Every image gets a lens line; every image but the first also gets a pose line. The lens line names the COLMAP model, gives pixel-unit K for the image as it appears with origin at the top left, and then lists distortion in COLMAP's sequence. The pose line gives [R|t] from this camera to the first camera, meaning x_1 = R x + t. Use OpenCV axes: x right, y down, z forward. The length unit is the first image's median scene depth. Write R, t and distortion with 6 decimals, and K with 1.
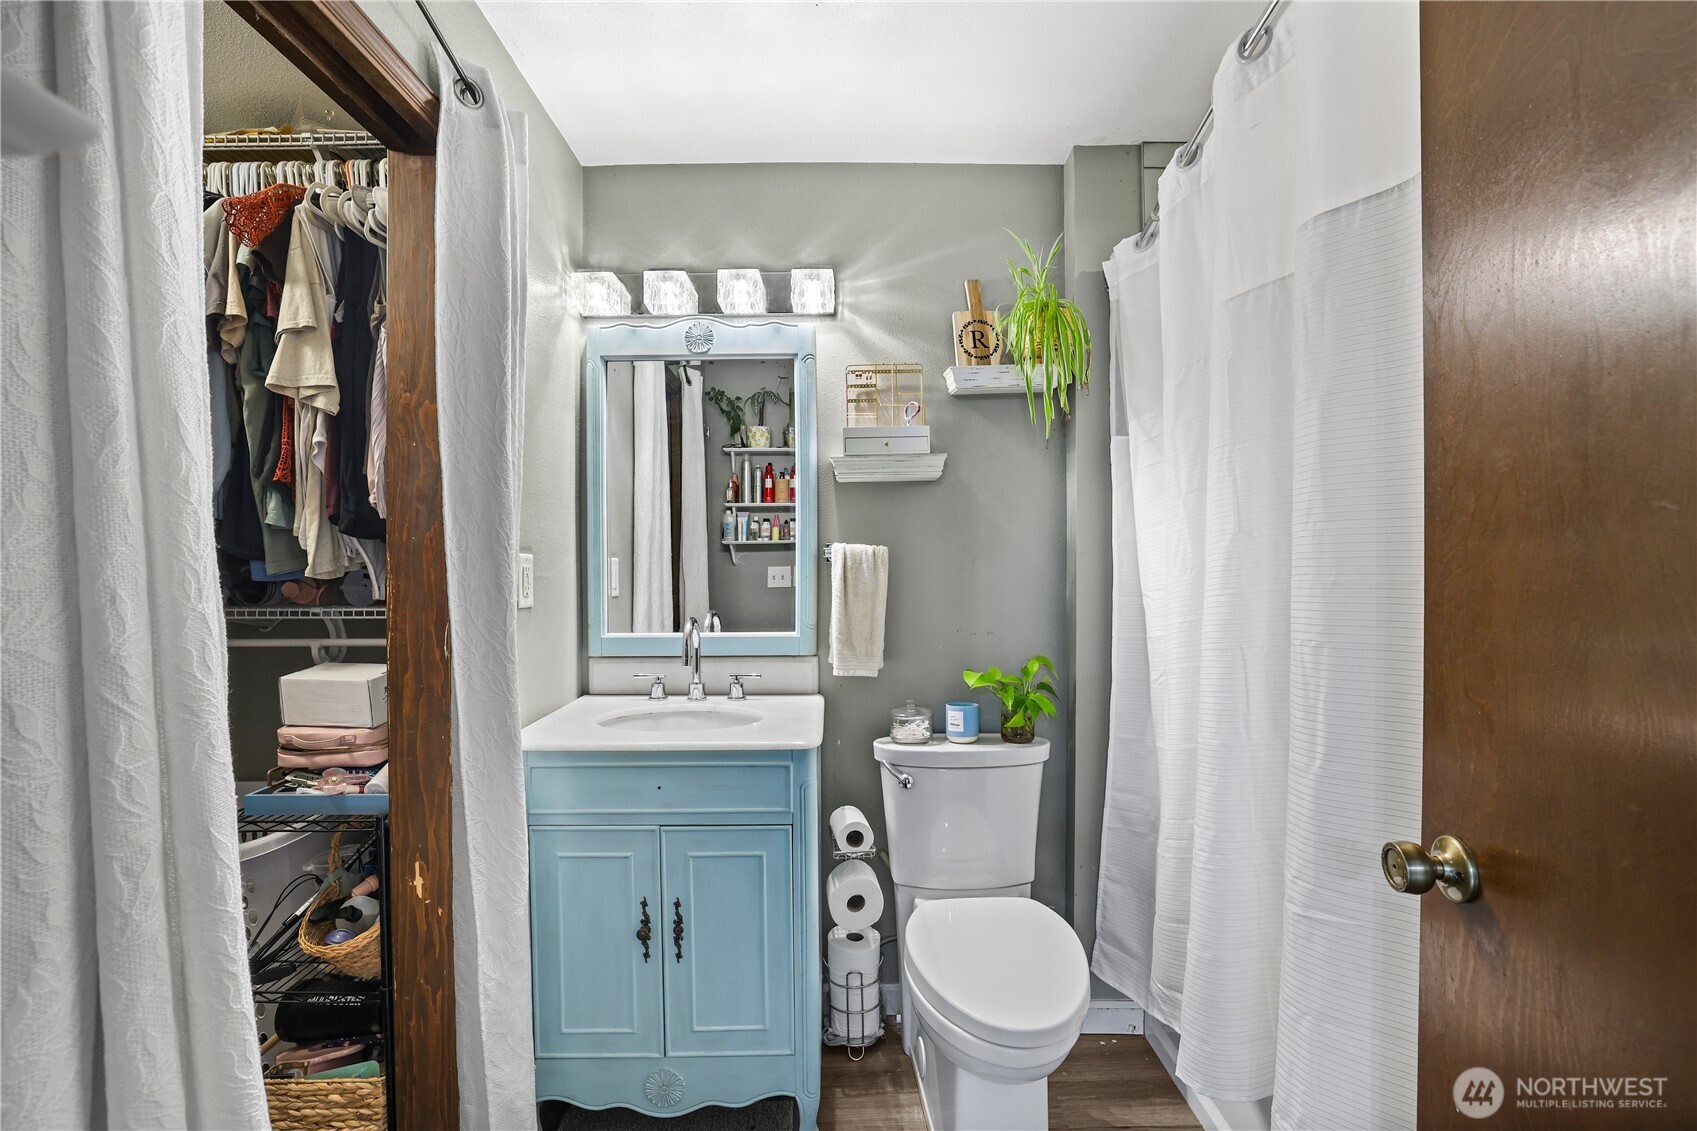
lens RADIAL K [[750.5, 0, 854.8], [0, 750.5, 570.4], [0, 0, 1]] dist [-0.008586, 0.003174]
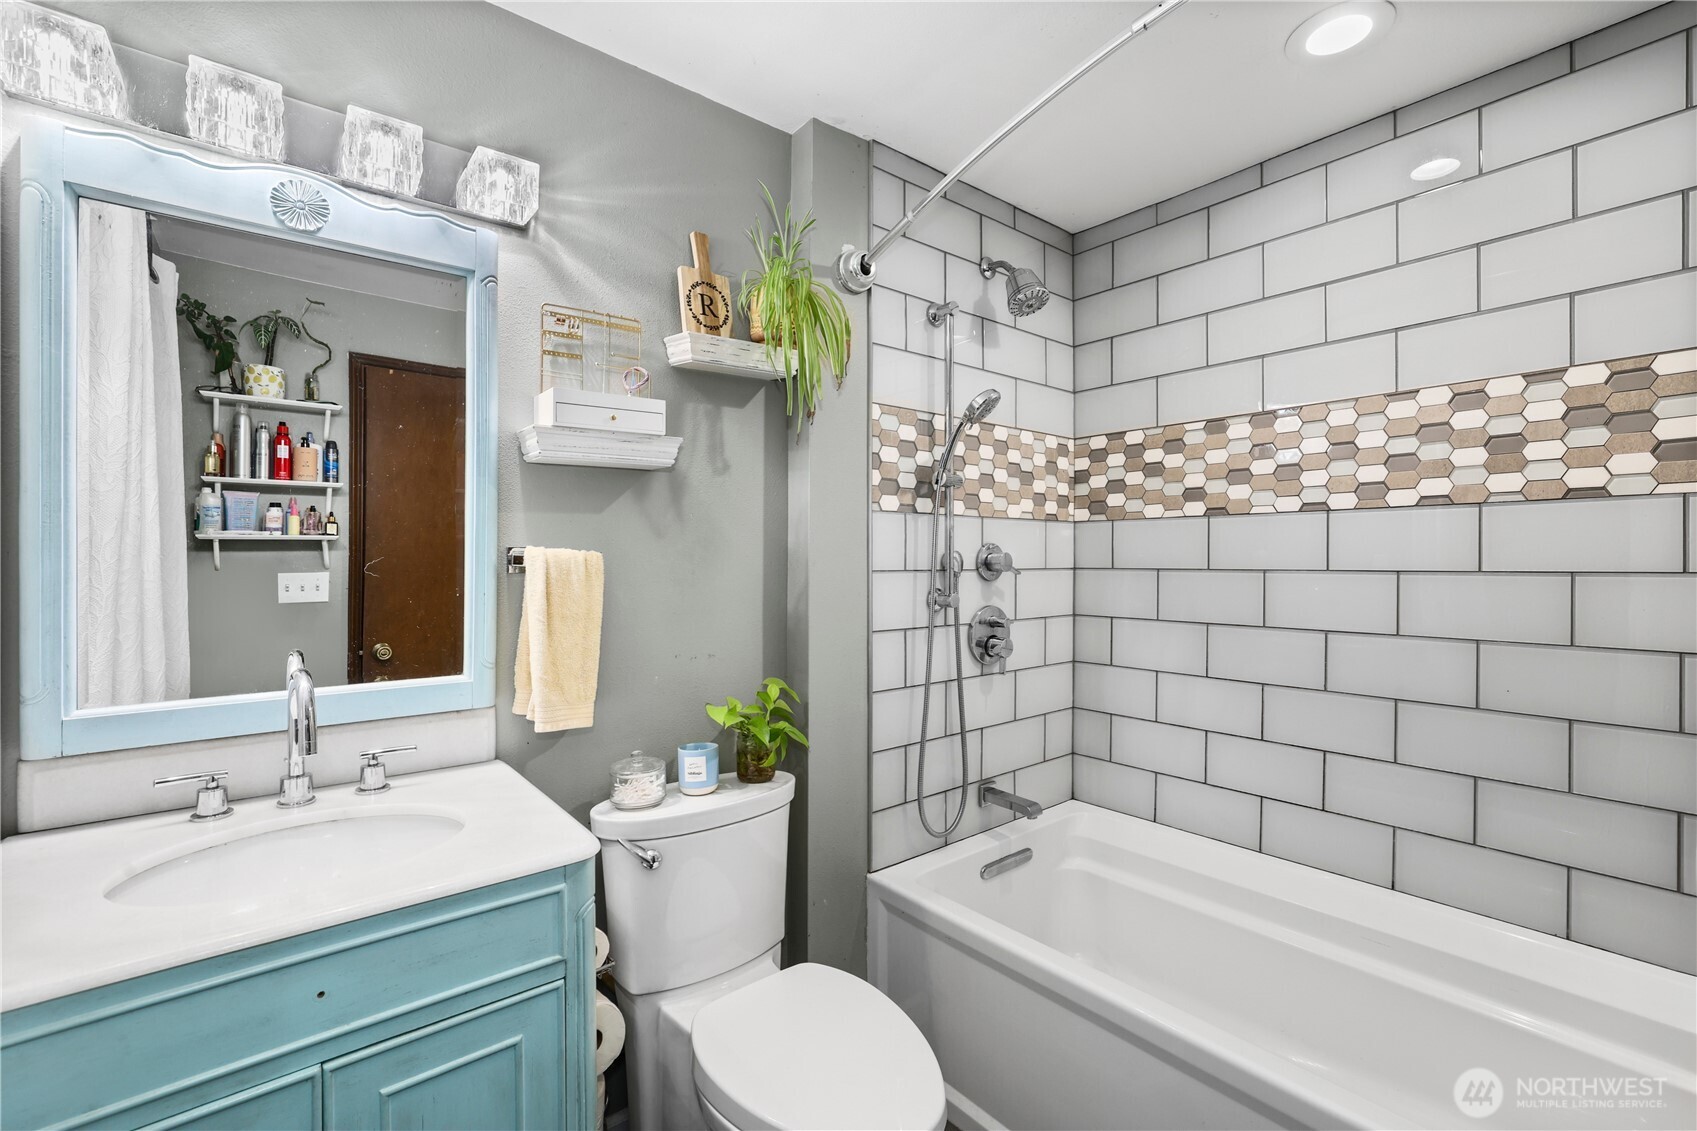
lens RADIAL K [[750.5, 0, 849.0], [0, 750.5, 561.4], [0, 0, 1]] dist [-0.008586, 0.003174]
pose [[0.784355, 0.003876, 0.620300, -0.227292], [0.001721, 0.999963, -0.008424, -0.015172], [-0.620310, 0.007675, 0.784319, 0.245985]]
